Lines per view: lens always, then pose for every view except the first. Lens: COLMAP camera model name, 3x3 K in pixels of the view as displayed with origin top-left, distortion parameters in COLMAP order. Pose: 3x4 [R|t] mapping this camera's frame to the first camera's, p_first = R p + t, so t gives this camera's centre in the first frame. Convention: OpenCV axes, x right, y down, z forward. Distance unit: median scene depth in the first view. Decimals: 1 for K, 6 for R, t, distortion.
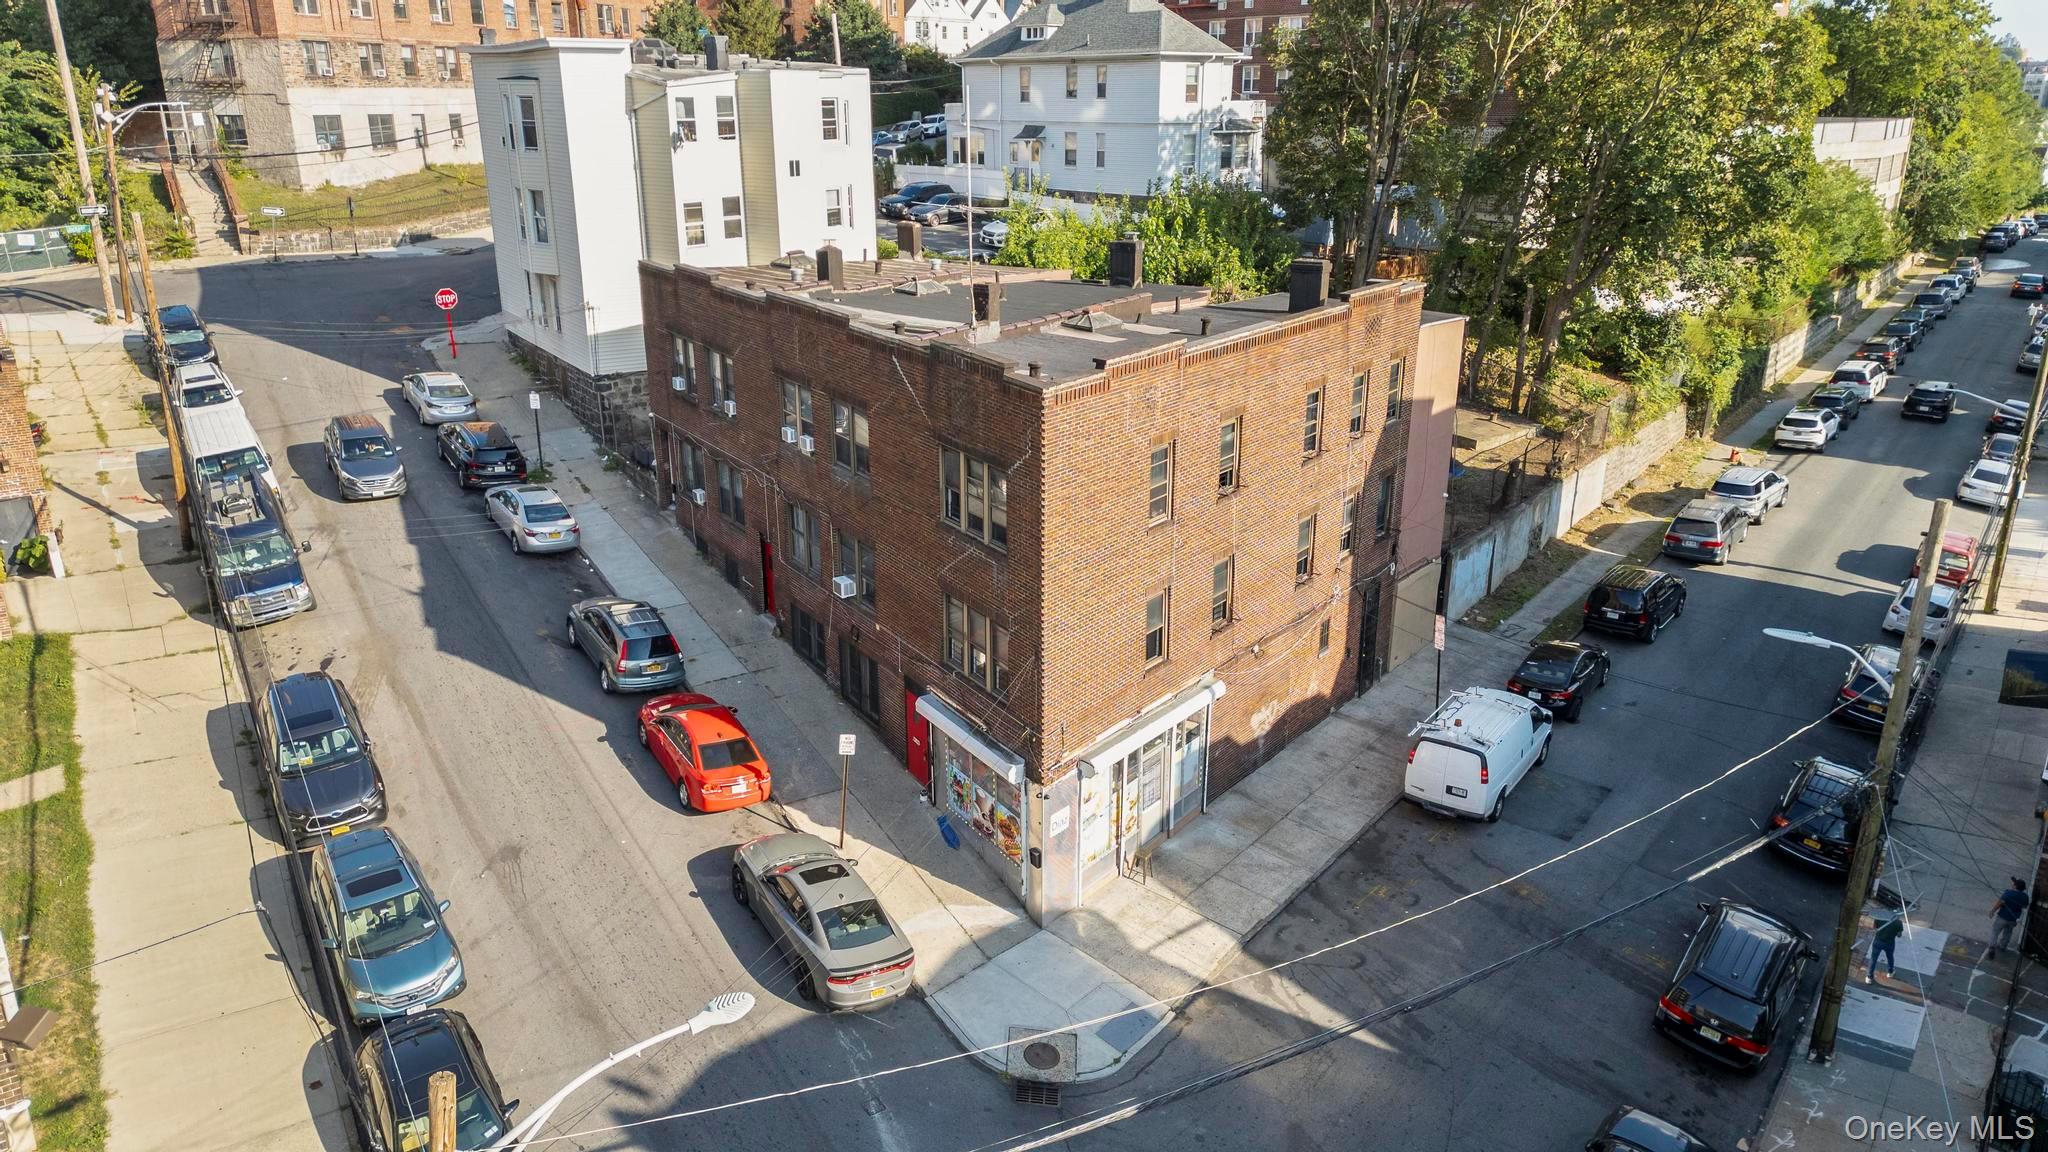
lens RADIAL K [[1291.3, 0, 1067.2], [0, 1291.3, 573.4], [0, 0, 1]] dist [0.054233, -0.030484]
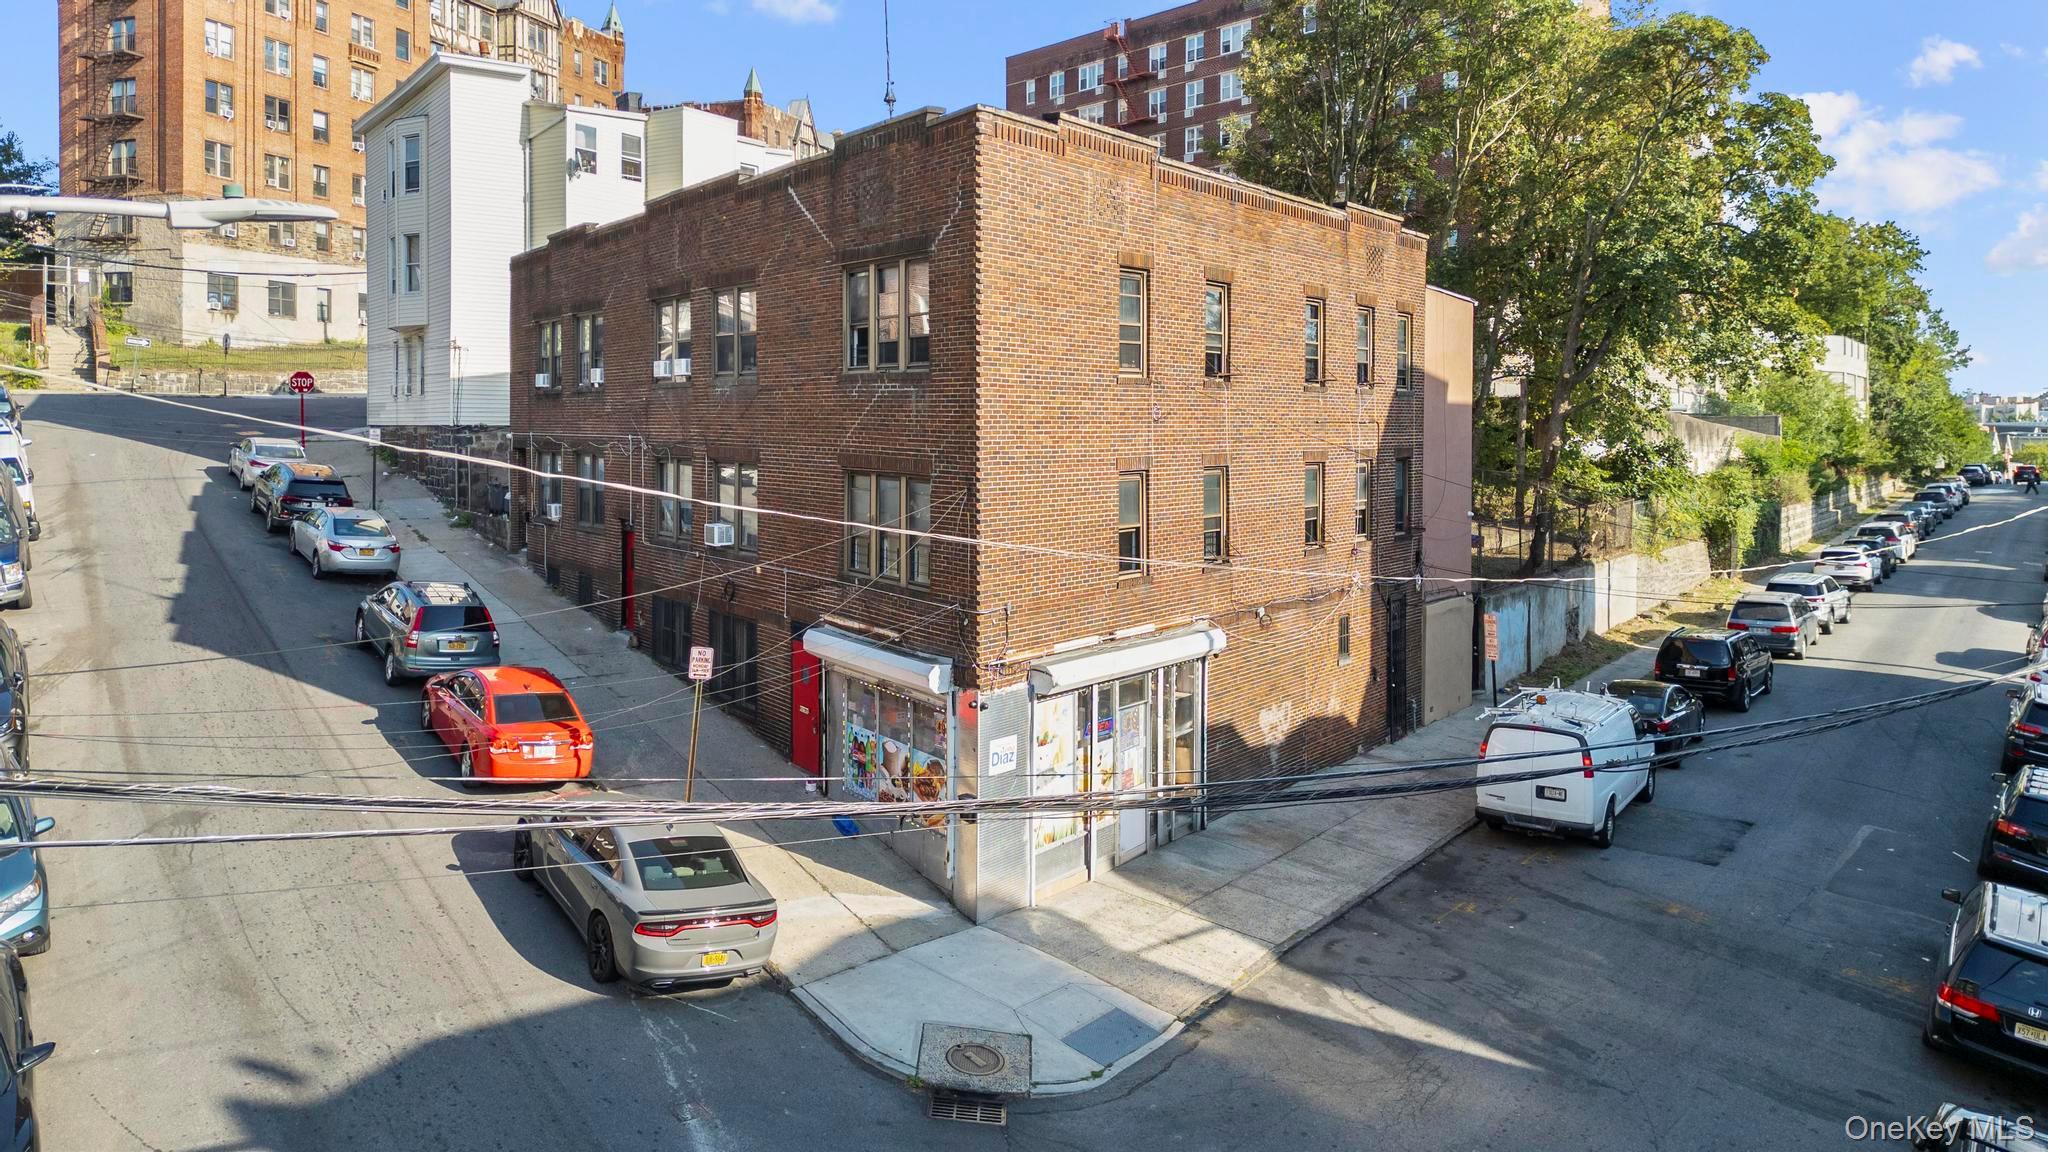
lens RADIAL K [[1343.1, 0, 1023.5], [0, 1343.1, 513.9], [0, 0, 1]] dist [0.053646, -0.039102]
pose [[0.999905, -0.005764, 0.012483, -0.002413], [0.009143, 0.956818, -0.290543, 0.233798], [-0.010270, 0.290630, 0.956780, 0.235141]]
